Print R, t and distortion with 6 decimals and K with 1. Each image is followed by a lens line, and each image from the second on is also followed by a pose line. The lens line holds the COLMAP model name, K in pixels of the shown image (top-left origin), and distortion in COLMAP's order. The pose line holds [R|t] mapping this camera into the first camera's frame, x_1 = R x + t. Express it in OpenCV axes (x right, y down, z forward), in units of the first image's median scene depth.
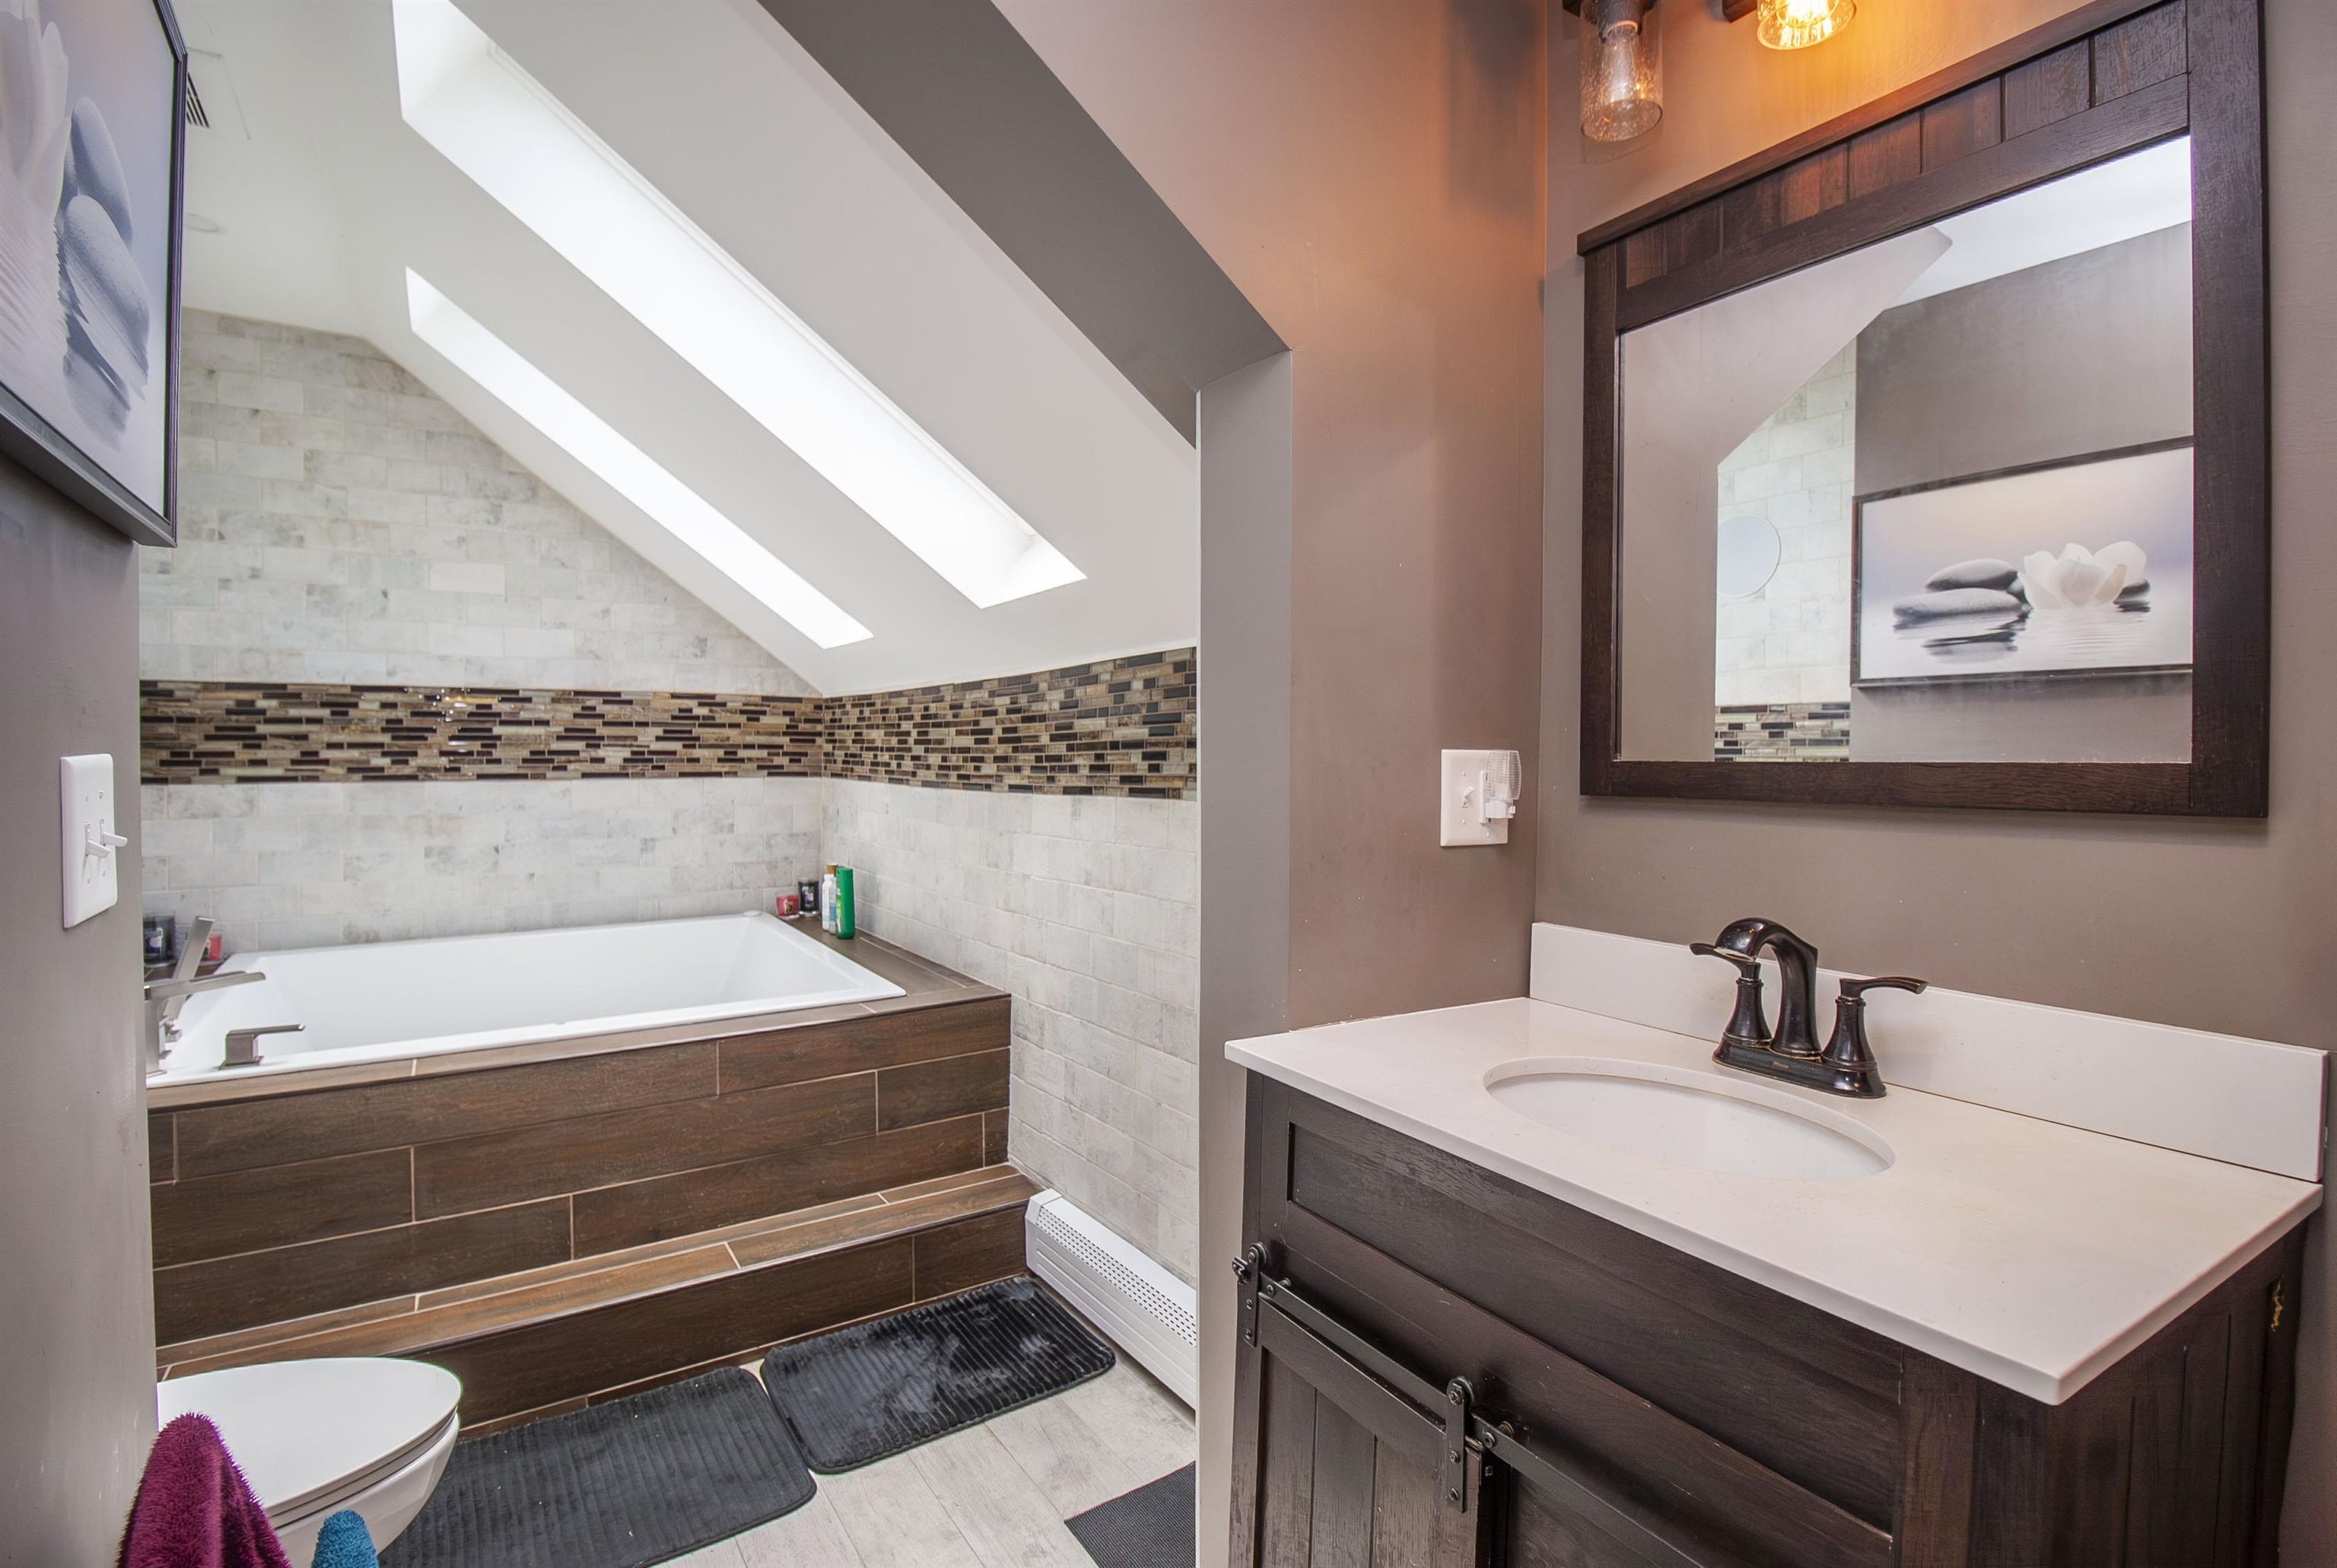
lens RADIAL K [[1130.2, 0, 1166.4], [0, 1130.2, 775.2], [0, 0, 1]] dist [-0.004855, -0.003892]
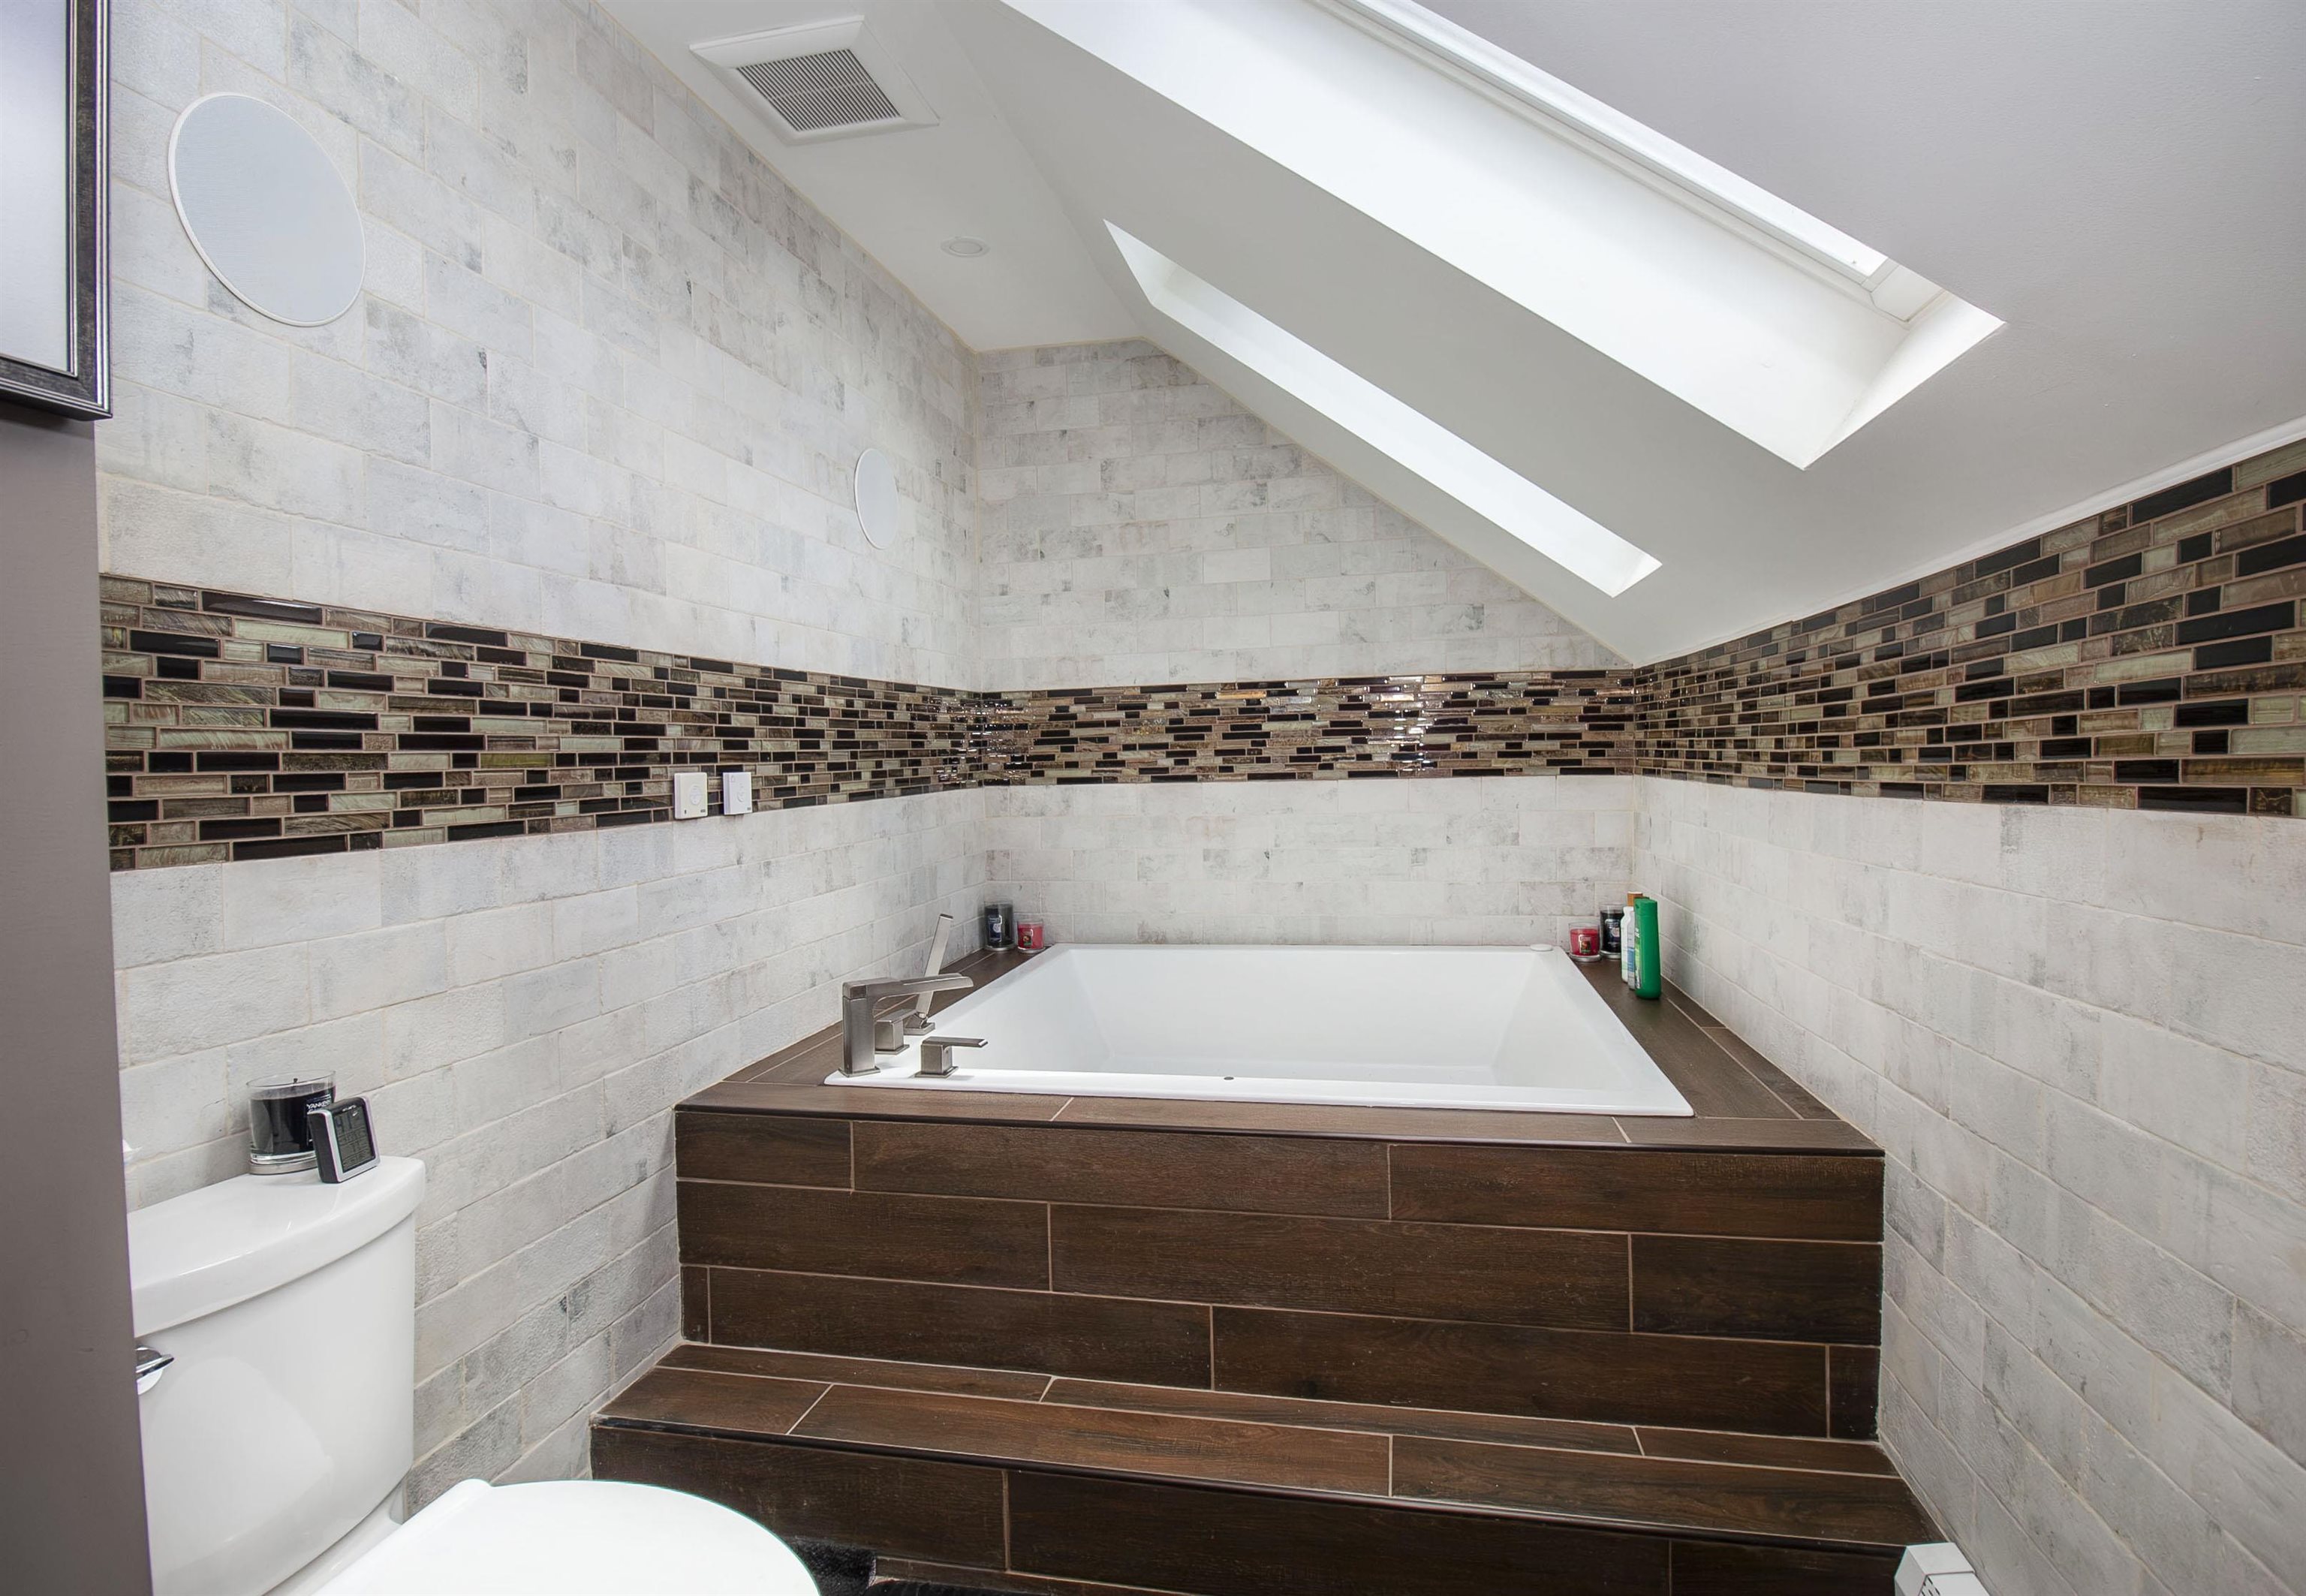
lens RADIAL K [[1134.4, 0, 1166.0], [0, 1134.4, 780.2], [0, 0, 1]] dist [-0.002319, -0.009453]
pose [[0.712105, -0.005253, -0.702053, 0.004923], [0.007720, 0.999970, 0.000348, 0.003613], [0.702031, -0.005667, 0.712124, 0.309852]]
